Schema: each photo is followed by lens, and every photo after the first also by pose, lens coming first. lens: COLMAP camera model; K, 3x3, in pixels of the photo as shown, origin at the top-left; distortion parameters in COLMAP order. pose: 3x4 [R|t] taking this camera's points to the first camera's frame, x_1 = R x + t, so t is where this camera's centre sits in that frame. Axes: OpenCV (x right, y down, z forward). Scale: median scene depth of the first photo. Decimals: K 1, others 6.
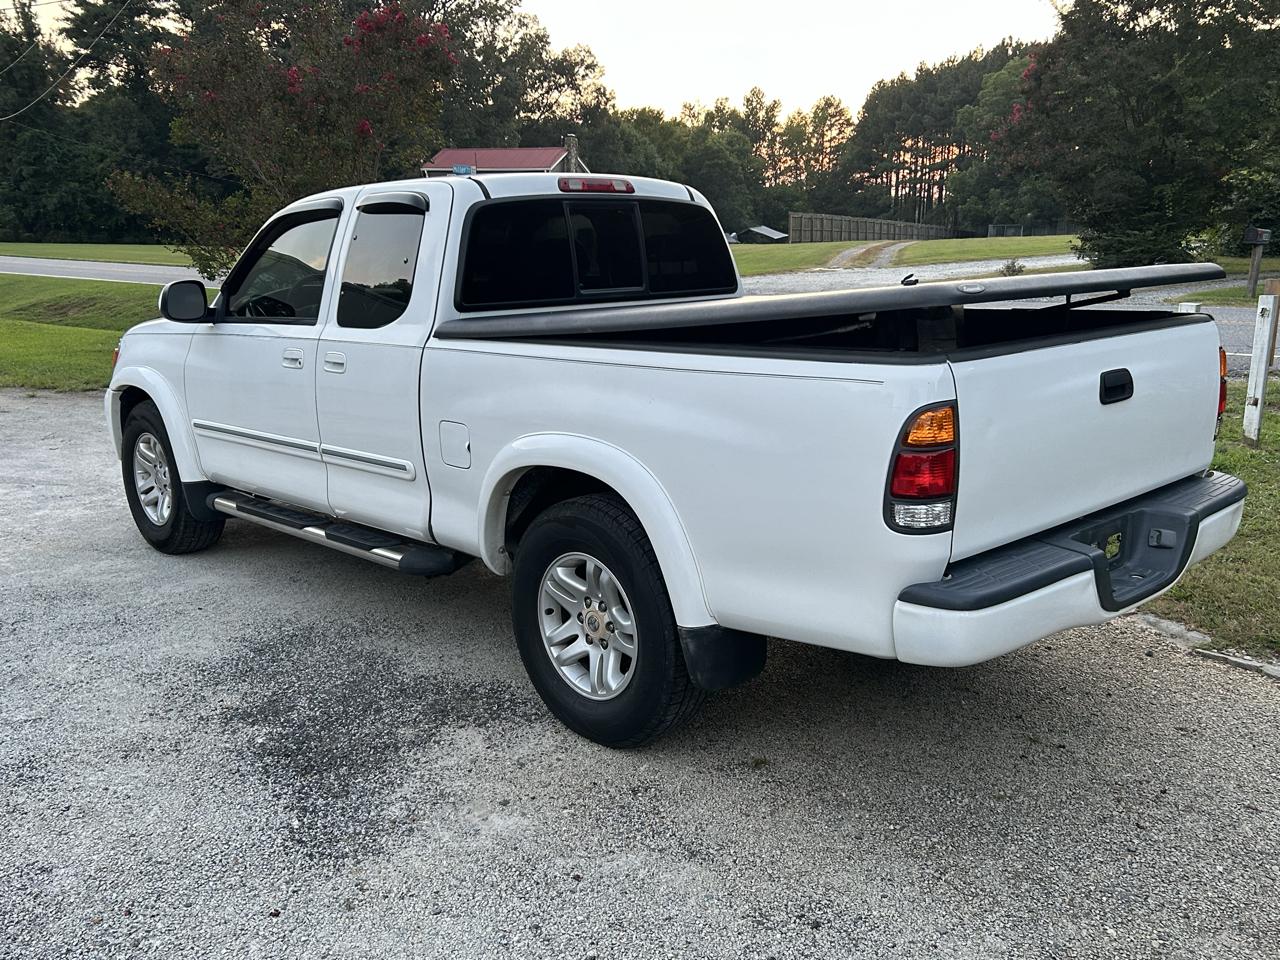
lens RADIAL K [[1165.5, 0, 642.4], [0, 1165.5, 485.0], [0, 0, 1]] dist [0.027889, 0.000000]
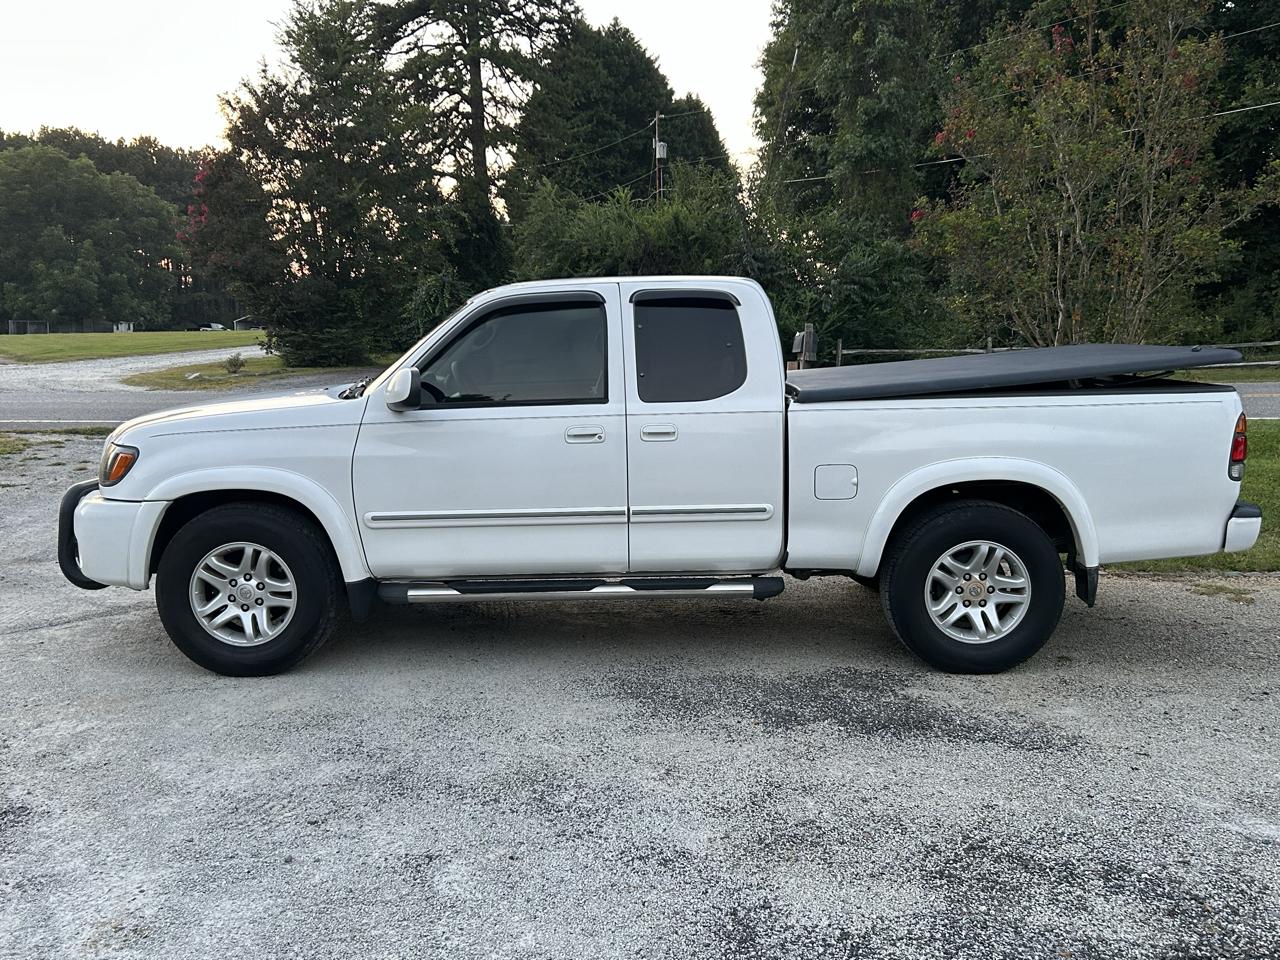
lens RADIAL K [[1165.5, 0, 641.1], [0, 1165.5, 475.2], [0, 0, 1]] dist [0.027889, 0.000000]
pose [[0.693812, -0.081253, 0.715558, -0.861313], [0.144906, 0.989044, -0.028195, -0.026168], [-0.705427, 0.123250, 0.697984, 0.169117]]
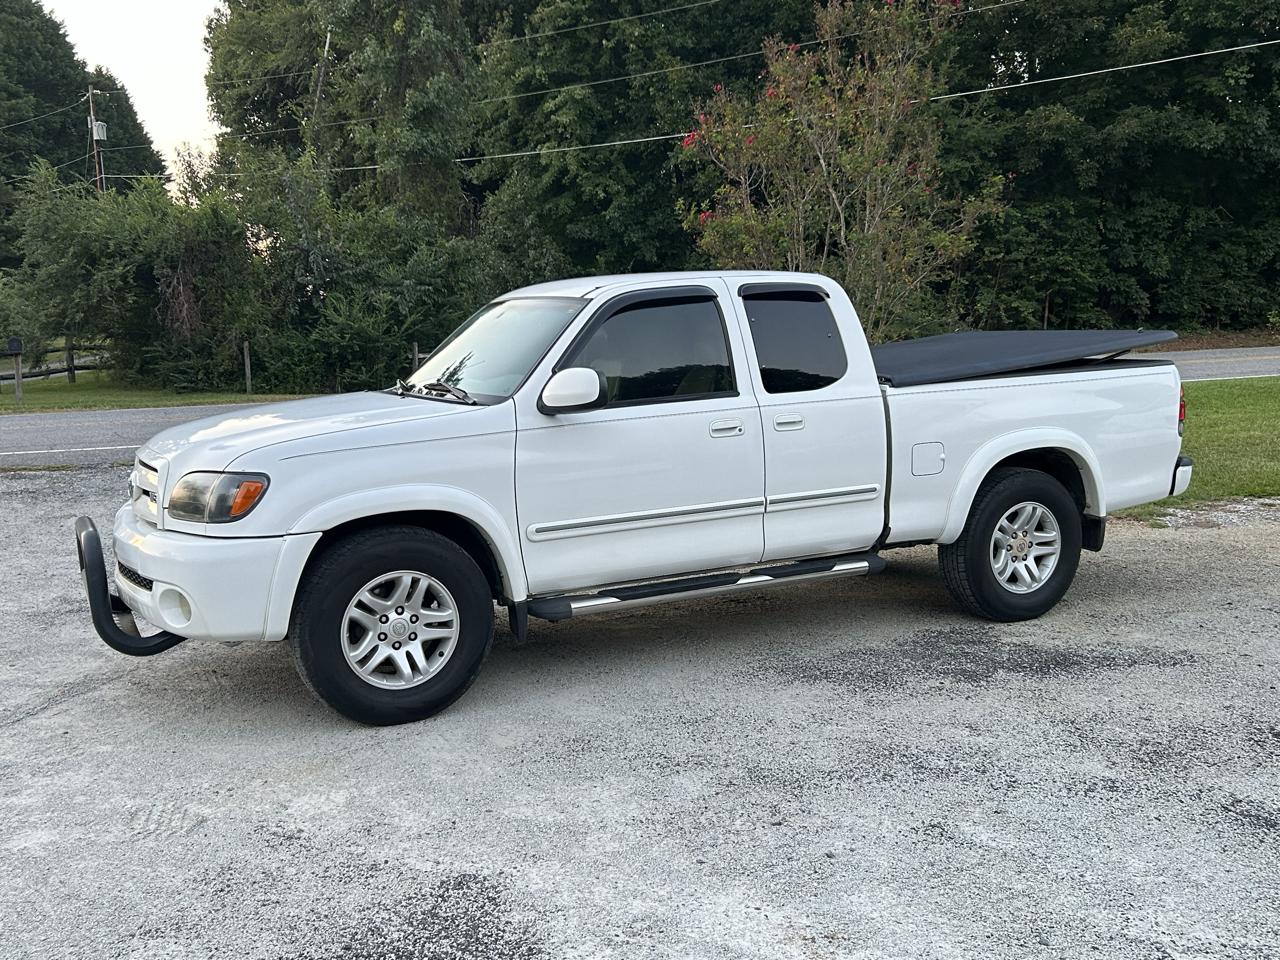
lens RADIAL K [[1234.0, 0, 633.3], [0, 1234.0, 482.4], [0, 0, 1]] dist [0.030444, 0.000000]
pose [[0.303598, -0.116491, 0.945652, -1.173523], [0.218005, 0.974662, 0.050075, -0.111271], [-0.927525, 0.190954, 0.321301, 0.591857]]
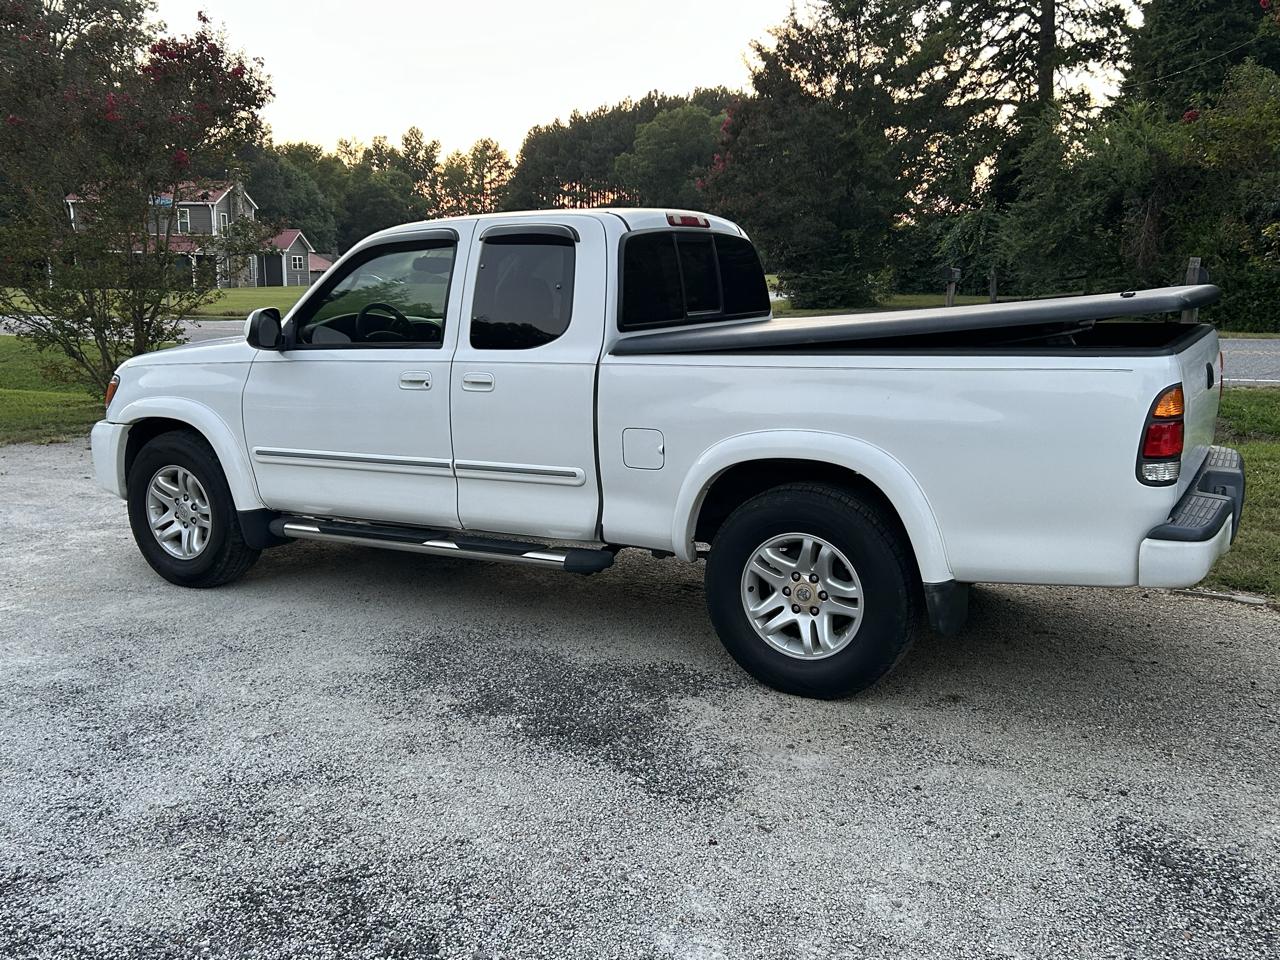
lens RADIAL K [[1165.5, 0, 642.3], [0, 1165.5, 482.7], [0, 0, 1]] dist [0.027889, 0.000000]
pose [[0.959592, -0.047952, 0.277281, -0.328043], [0.057454, 0.998003, -0.026241, 0.018574], [-0.275469, 0.041111, 0.960431, -0.048267]]
